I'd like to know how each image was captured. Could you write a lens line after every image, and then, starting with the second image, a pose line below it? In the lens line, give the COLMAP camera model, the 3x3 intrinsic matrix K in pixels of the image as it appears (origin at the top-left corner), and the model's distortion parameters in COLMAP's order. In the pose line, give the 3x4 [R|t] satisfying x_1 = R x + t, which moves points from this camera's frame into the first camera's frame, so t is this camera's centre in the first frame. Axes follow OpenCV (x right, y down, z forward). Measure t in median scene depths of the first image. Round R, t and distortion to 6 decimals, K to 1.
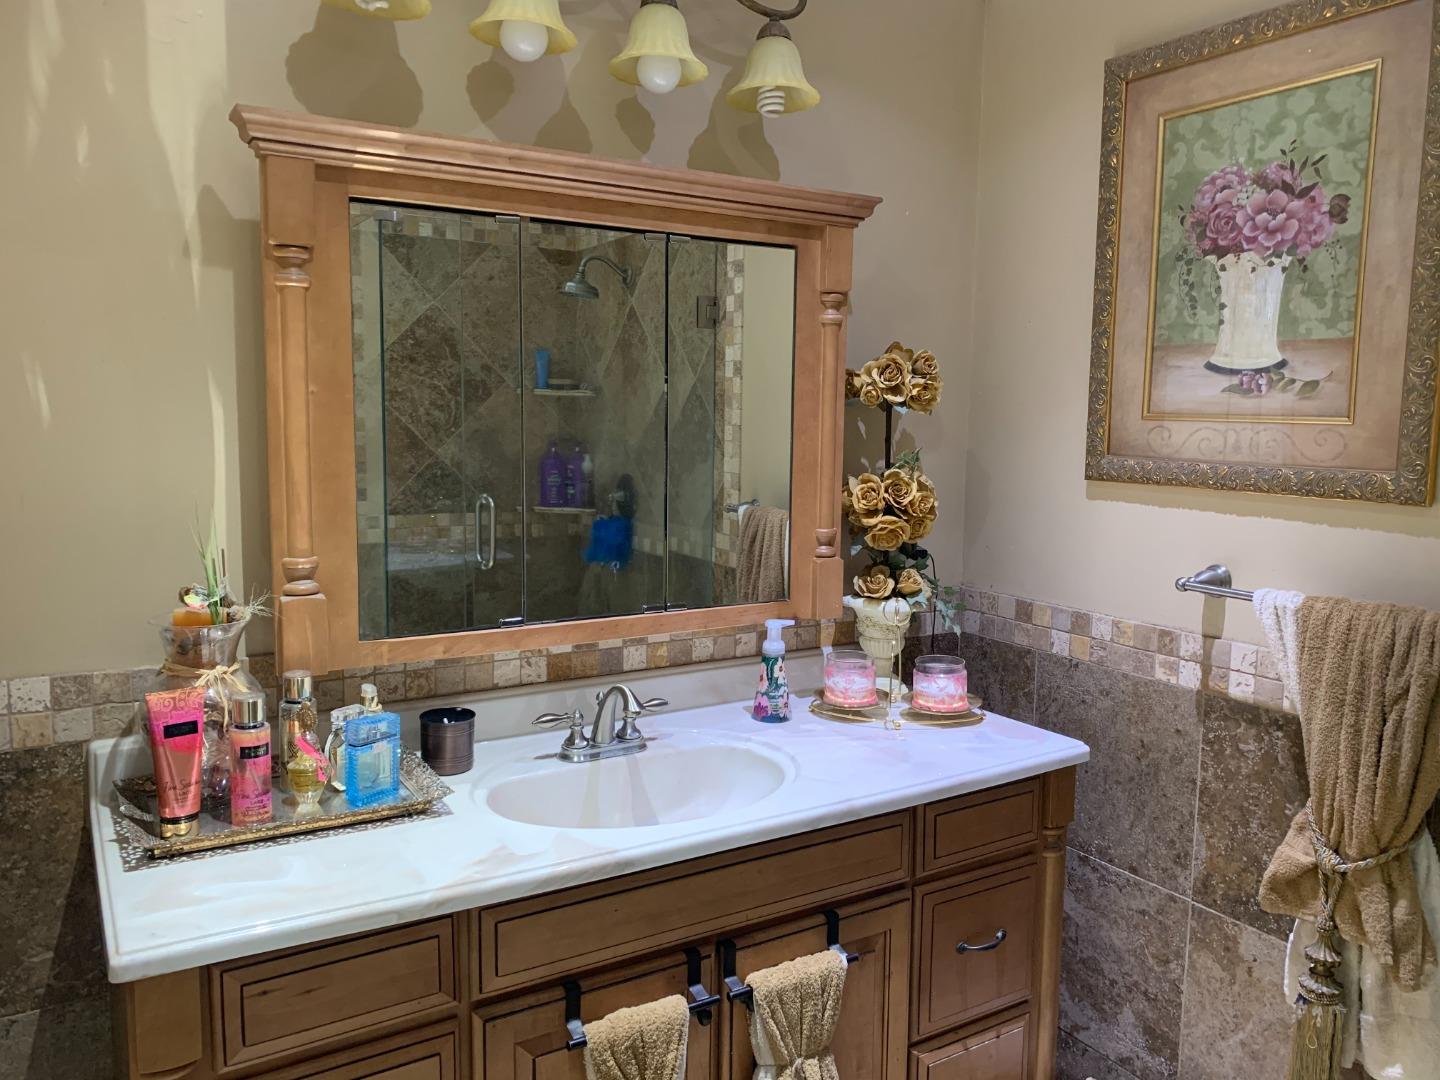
lens RADIAL K [[1115.9, 0, 720.0], [0, 1115.9, 540.0], [0, 0, 1]] dist [0.002950, 0.007536]
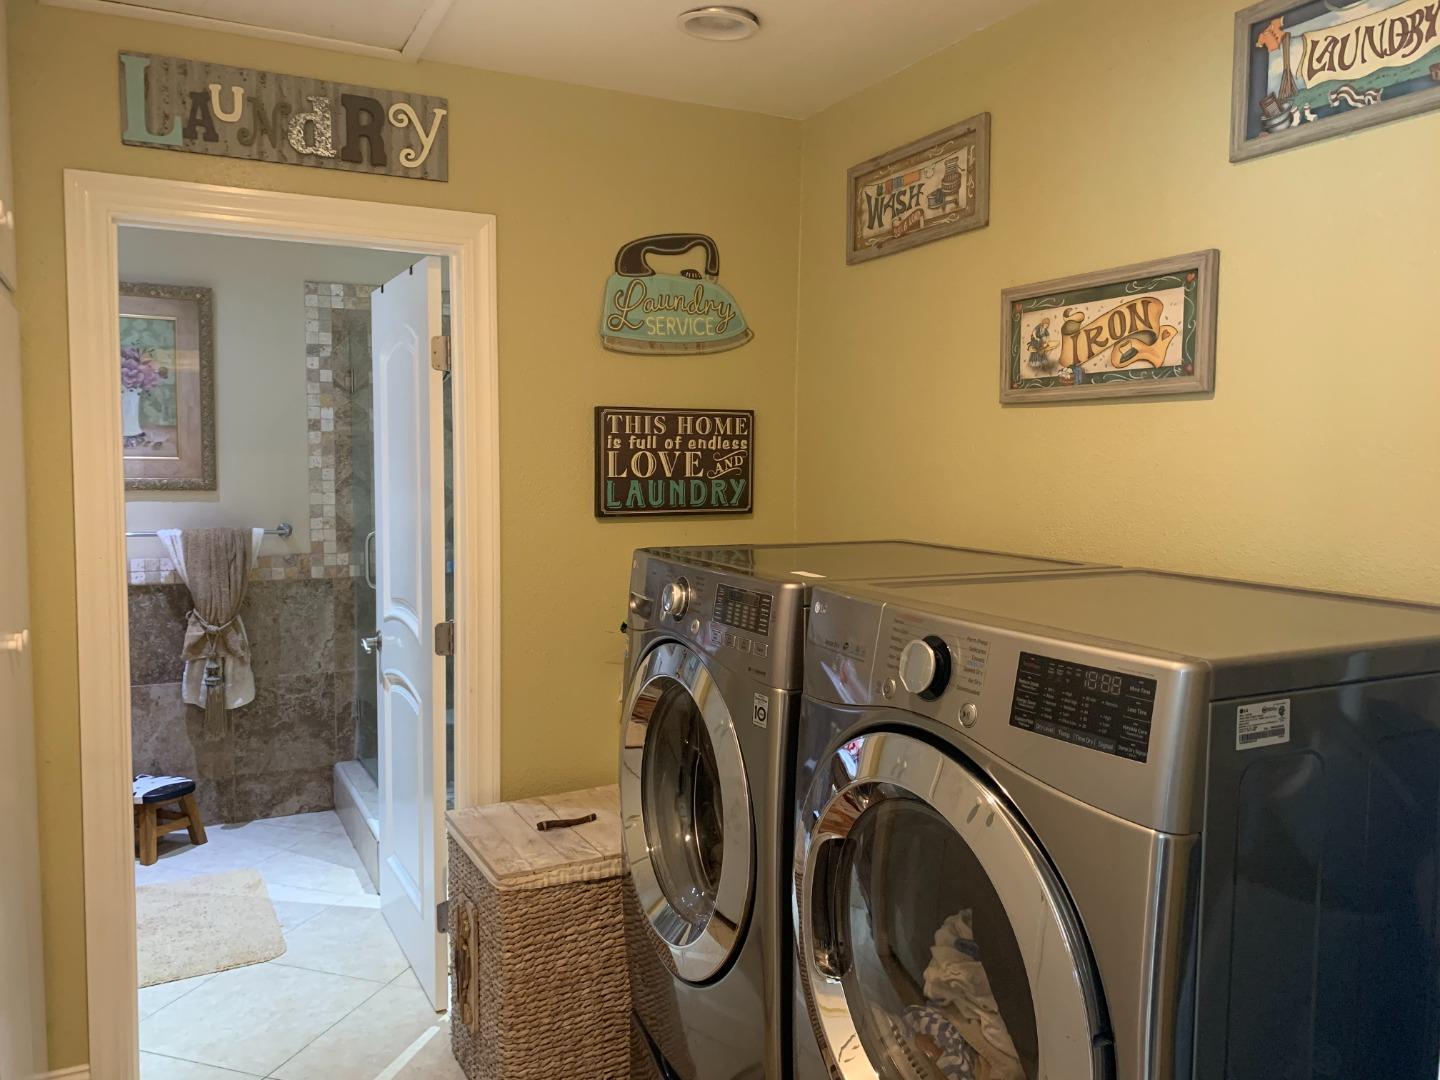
lens RADIAL K [[1115.9, 0, 720.0], [0, 1115.9, 540.0], [0, 0, 1]] dist [0.002950, 0.007536]
pose [[0.087829, -0.084214, 0.992569, -1.786498], [0.110867, 0.991056, 0.074275, 0.020866], [-0.989947, 0.103519, 0.096380, -0.402615]]
